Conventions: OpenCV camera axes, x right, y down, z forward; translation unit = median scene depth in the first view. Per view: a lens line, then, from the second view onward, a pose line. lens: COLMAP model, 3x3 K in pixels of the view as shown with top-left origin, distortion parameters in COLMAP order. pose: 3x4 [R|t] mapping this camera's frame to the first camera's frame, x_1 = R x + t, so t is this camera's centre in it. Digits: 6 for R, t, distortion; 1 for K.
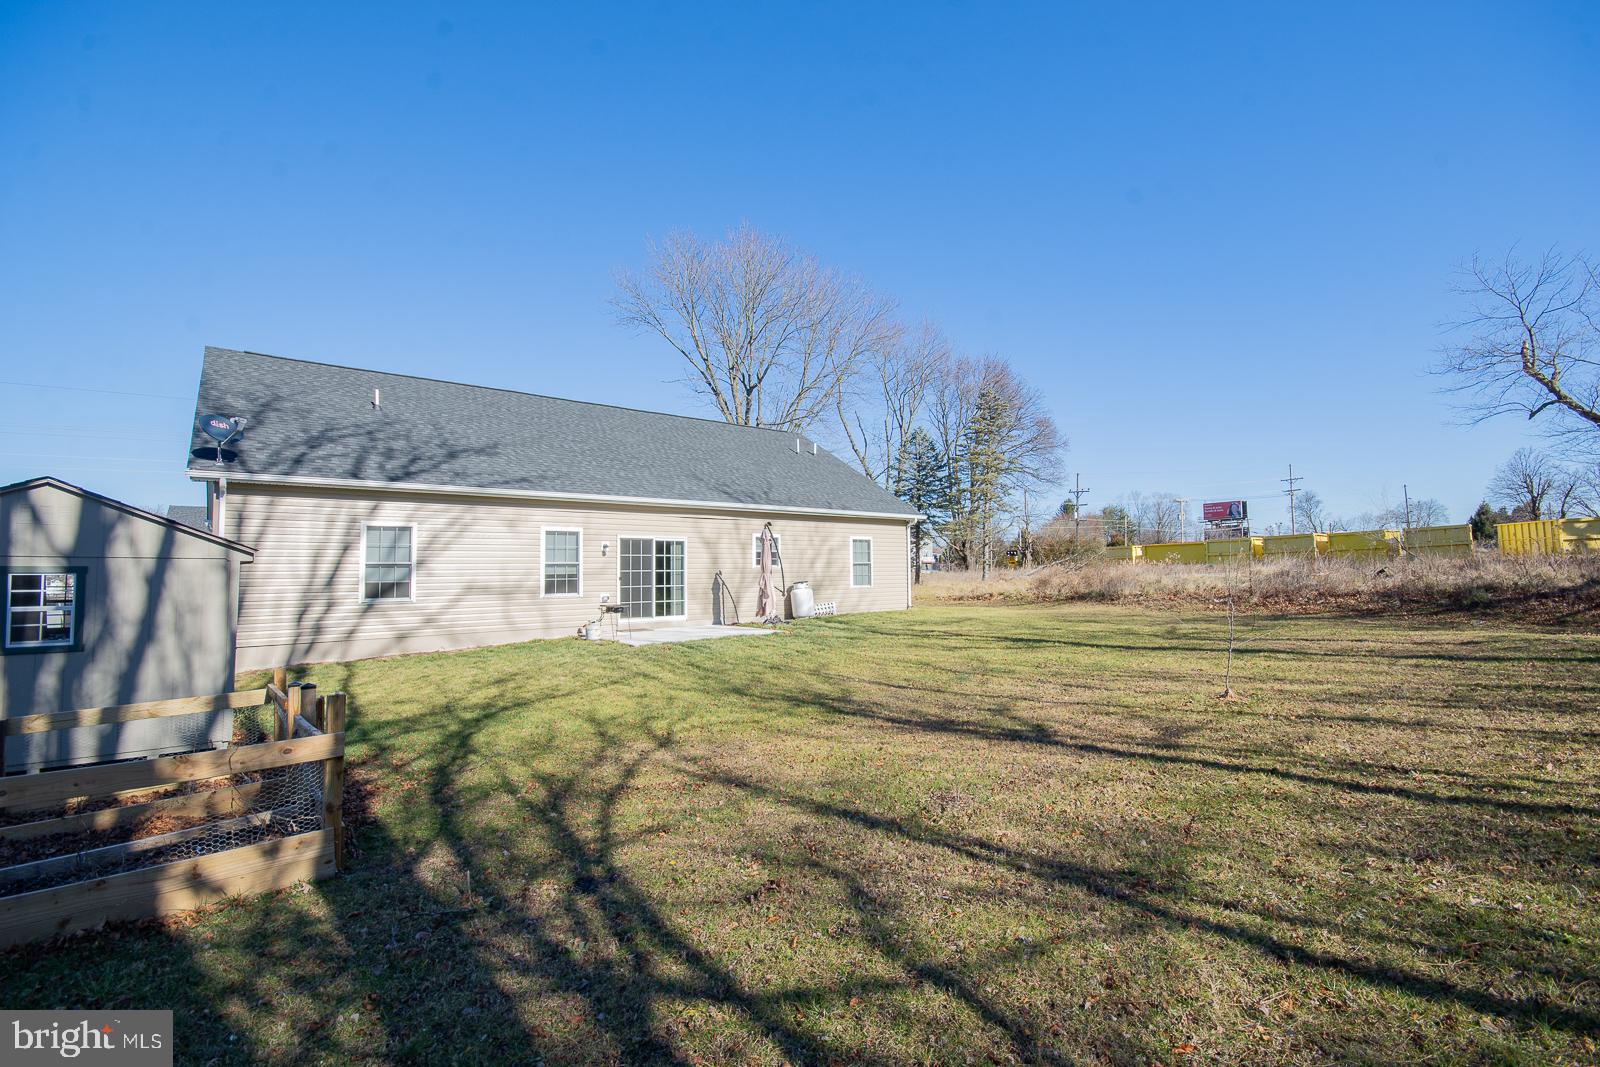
lens RADIAL K [[702.5, 0, 800.5], [0, 702.5, 538.1], [0, 0, 1]] dist [0.004568, -0.006288]
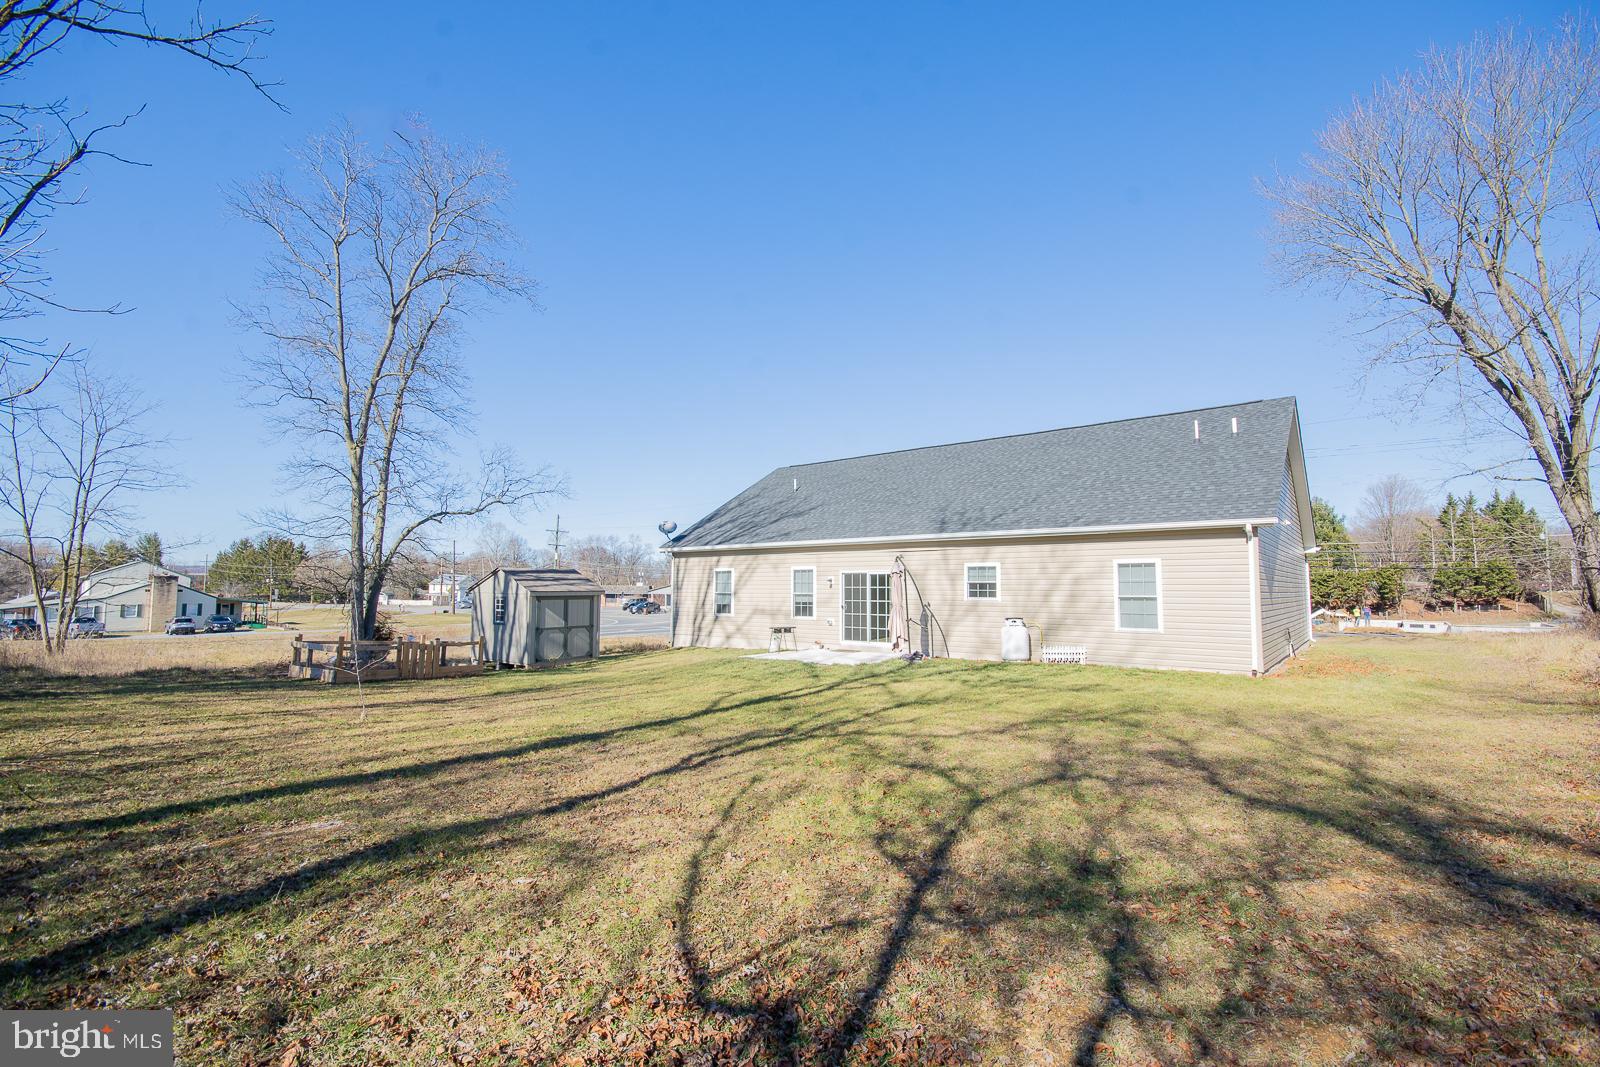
lens RADIAL K [[702.5, 0, 801.2], [0, 702.5, 535.7], [0, 0, 1]] dist [0.004568, -0.006288]
pose [[0.227420, -0.077752, -0.970688, 0.885342], [0.024839, 0.996946, -0.074036, 0.023053], [0.973480, -0.007273, 0.228657, 0.638692]]
